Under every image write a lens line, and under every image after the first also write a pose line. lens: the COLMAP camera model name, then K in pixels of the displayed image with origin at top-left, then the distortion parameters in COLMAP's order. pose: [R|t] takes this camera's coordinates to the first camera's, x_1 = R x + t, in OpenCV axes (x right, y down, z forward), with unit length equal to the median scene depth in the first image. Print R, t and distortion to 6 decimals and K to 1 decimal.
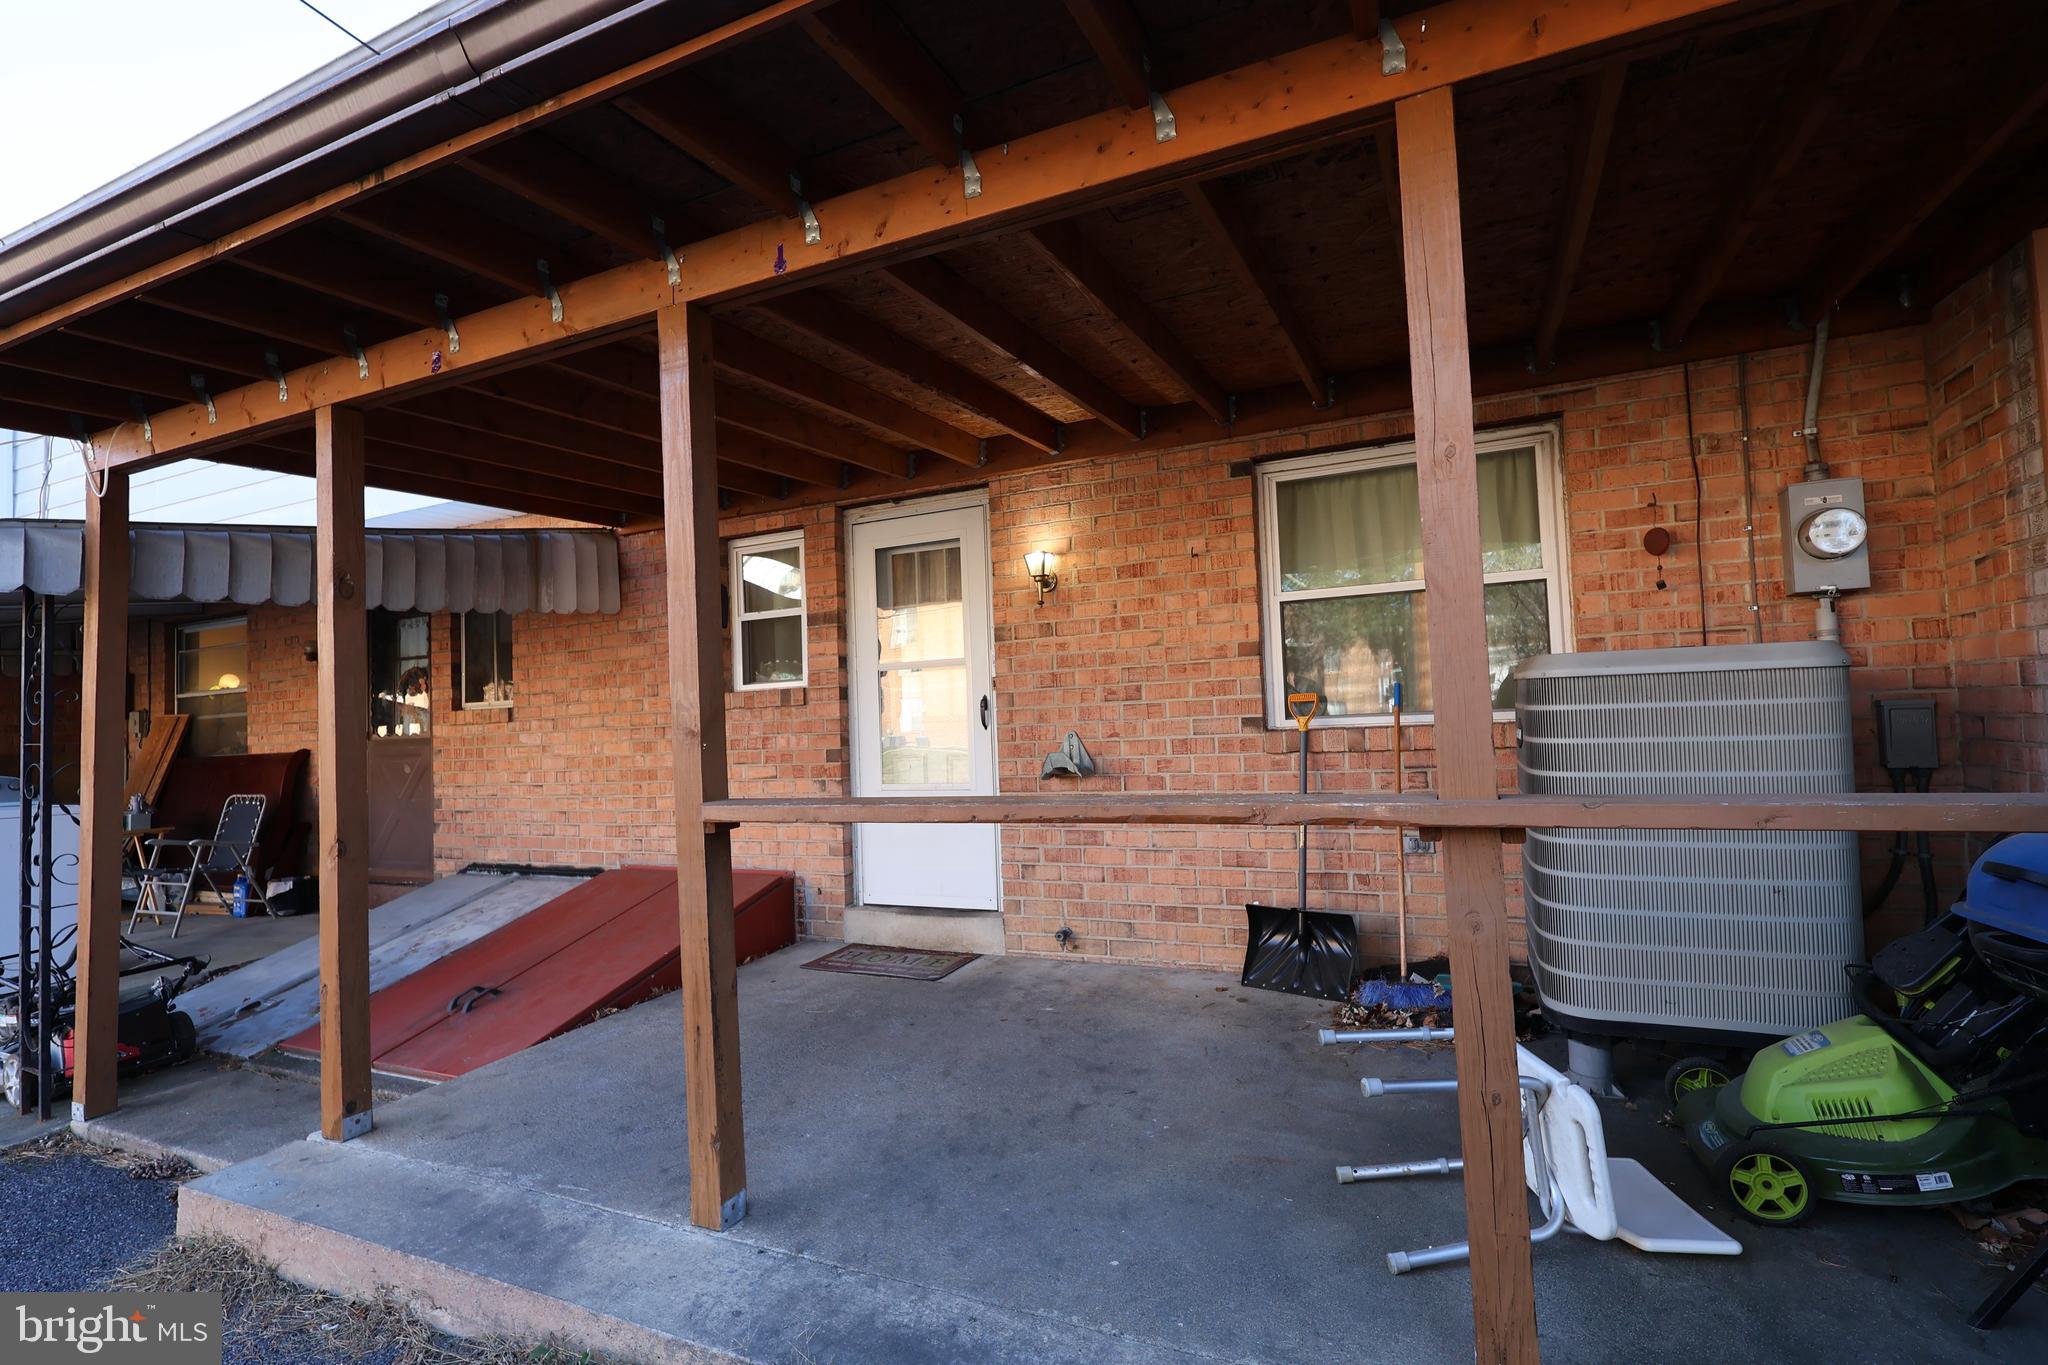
lens RADIAL K [[957.3, 0, 1016.6], [0, 957.3, 678.0], [0, 0, 1]] dist [0.000529, 0.002741]
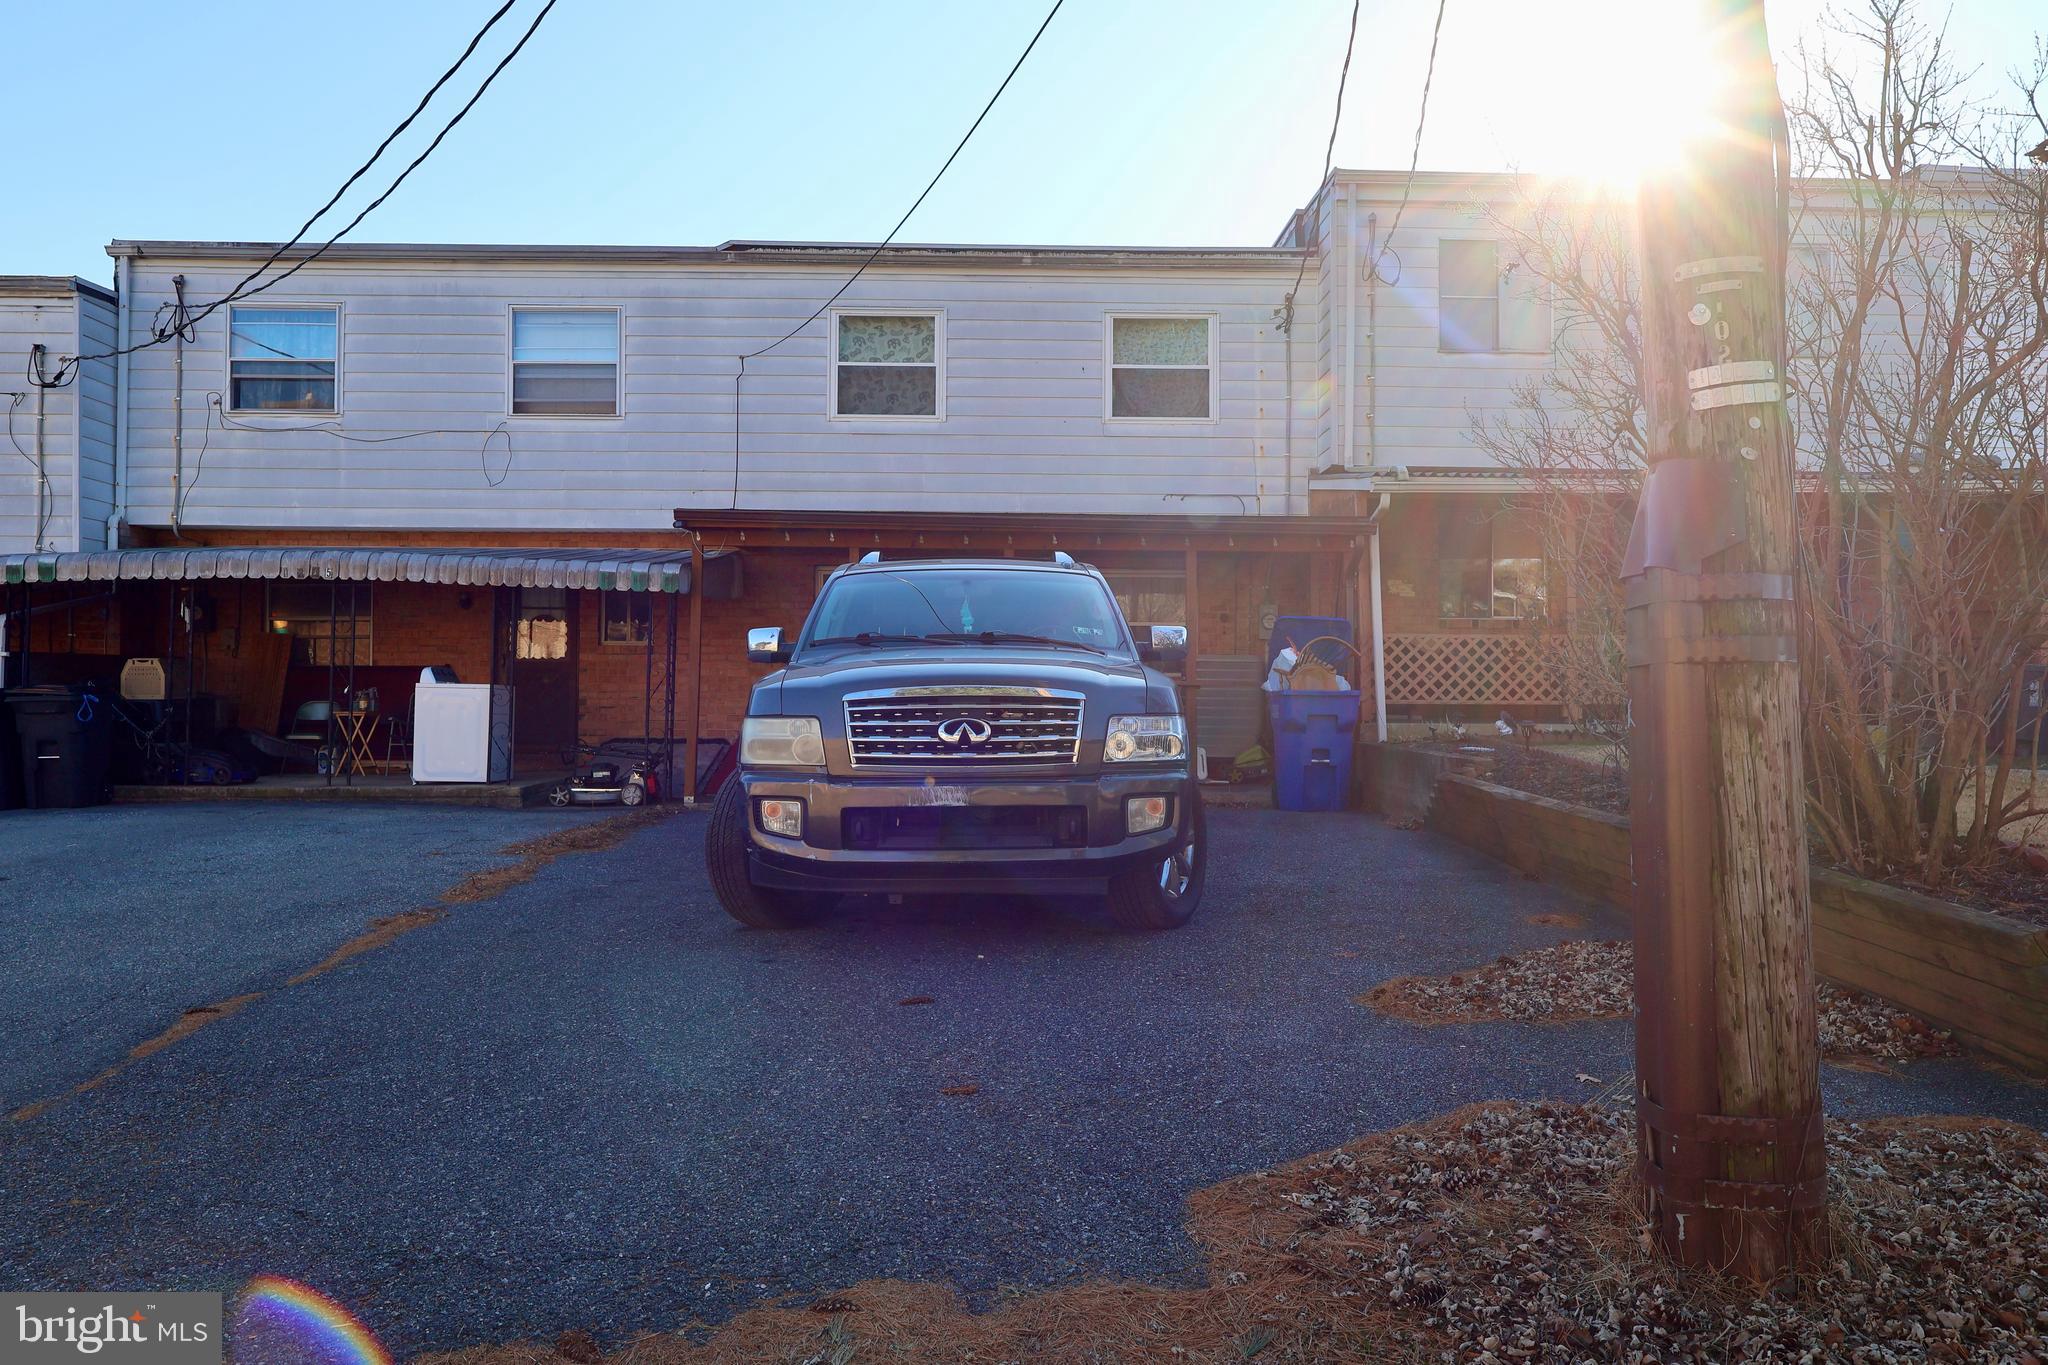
lens RADIAL K [[1437.0, 0, 1032.7], [0, 1437.0, 685.2], [0, 0, 1]] dist [0.001894, 0.002502]
pose [[0.891958, 0.053268, 0.448969, -1.500120], [-0.061657, 0.998089, 0.004074, 0.068633], [-0.447894, -0.031316, 0.893538, -2.208276]]
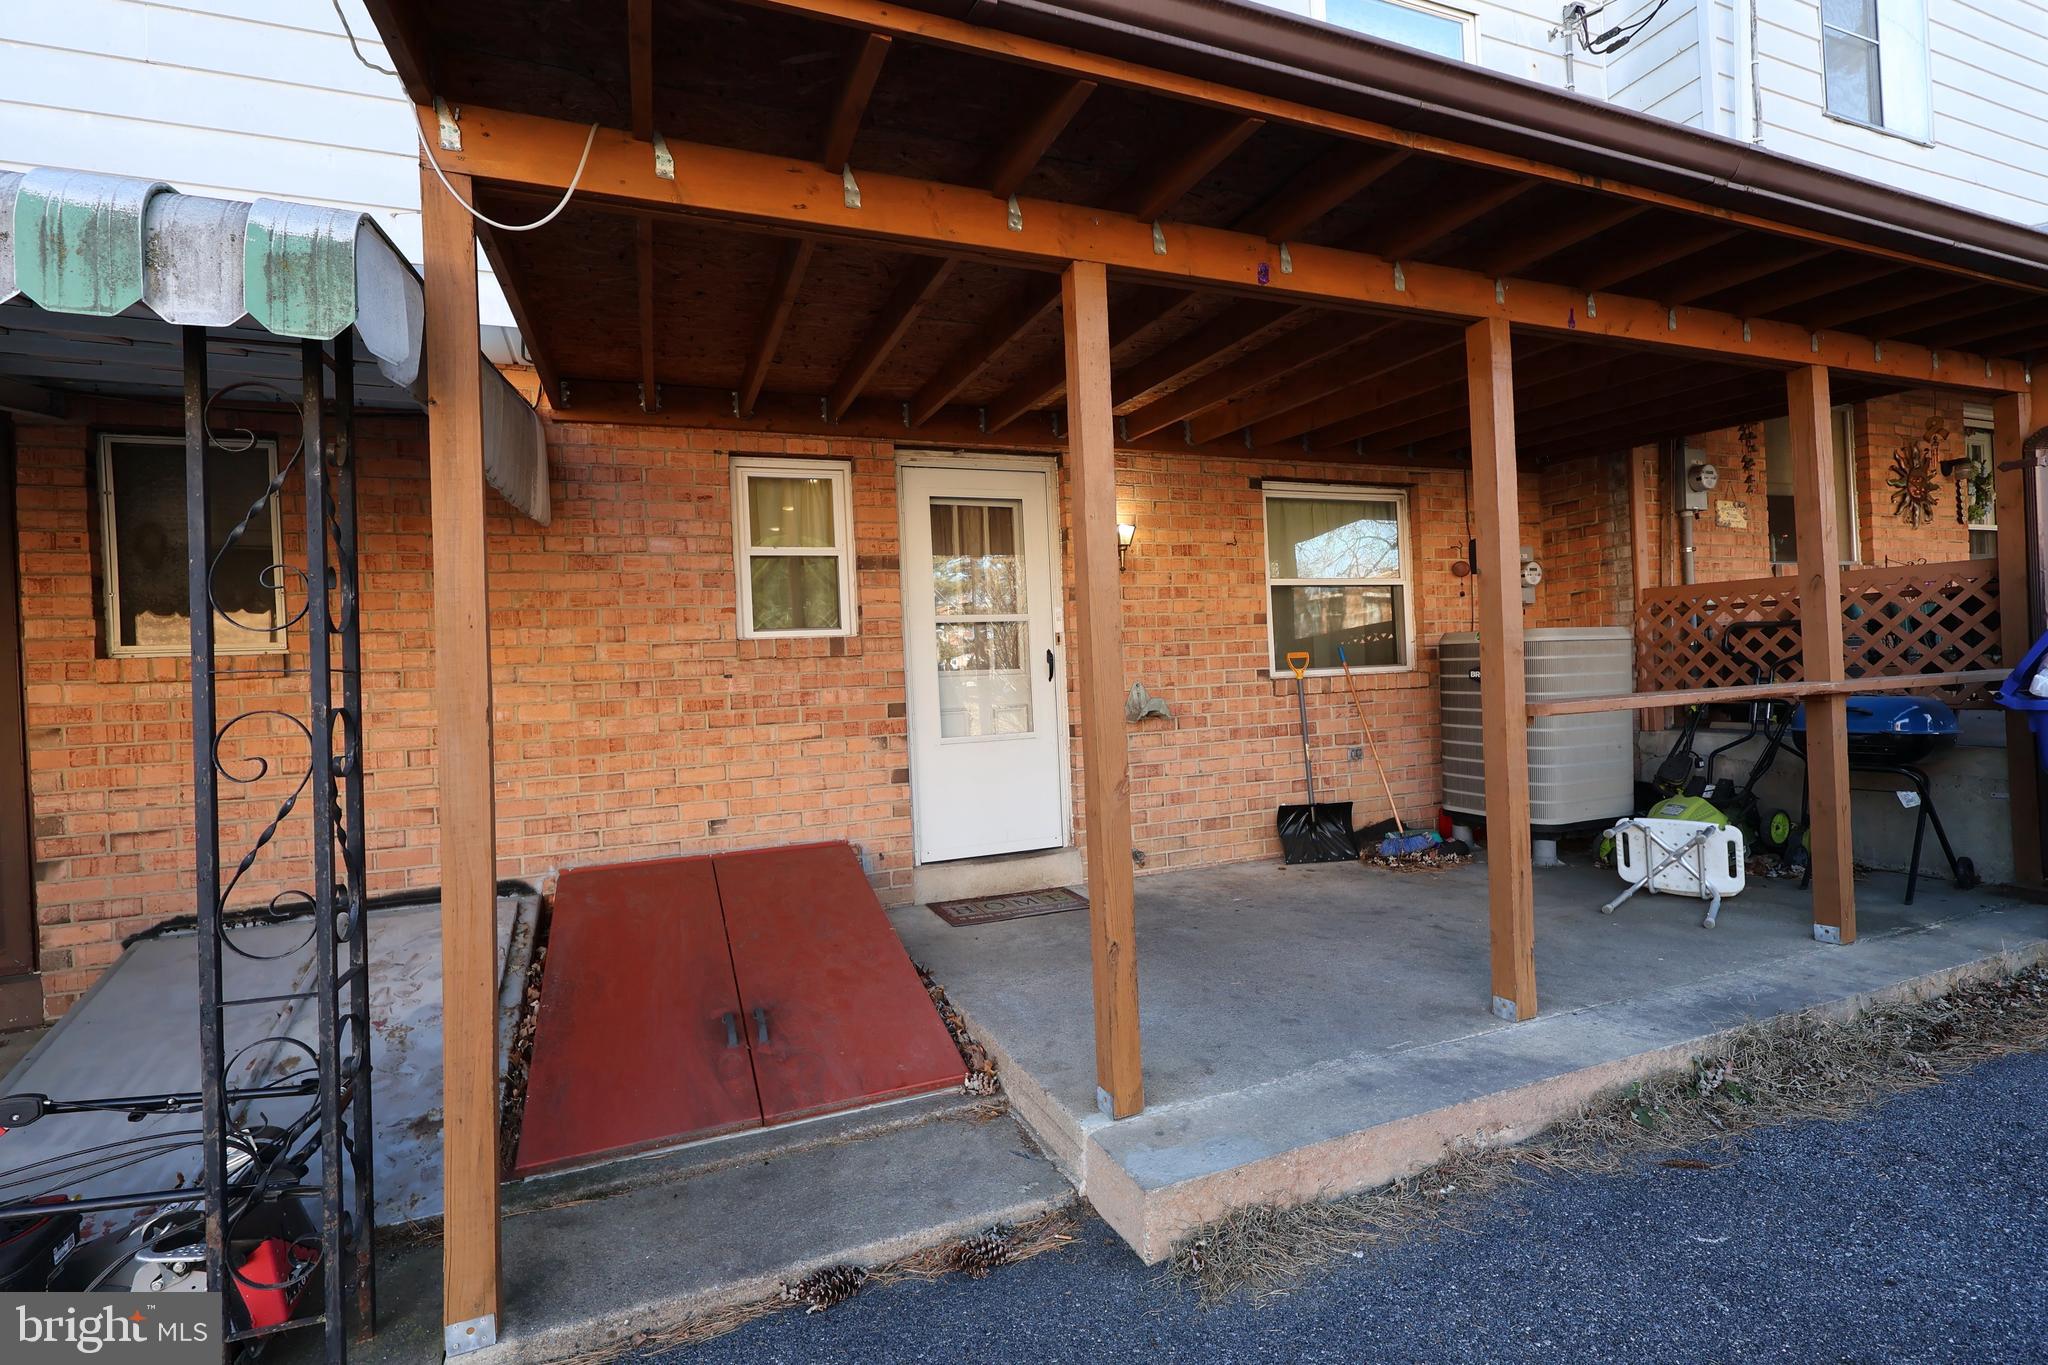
lens RADIAL K [[957.3, 0, 1031.1], [0, 957.3, 678.1], [0, 0, 1]] dist [0.000529, 0.002741]
pose [[0.678798, 0.009353, 0.734266, -0.926121], [-0.016231, 0.999866, 0.002268, 0.053138], [-0.734146, -0.013457, 0.678858, 0.312386]]
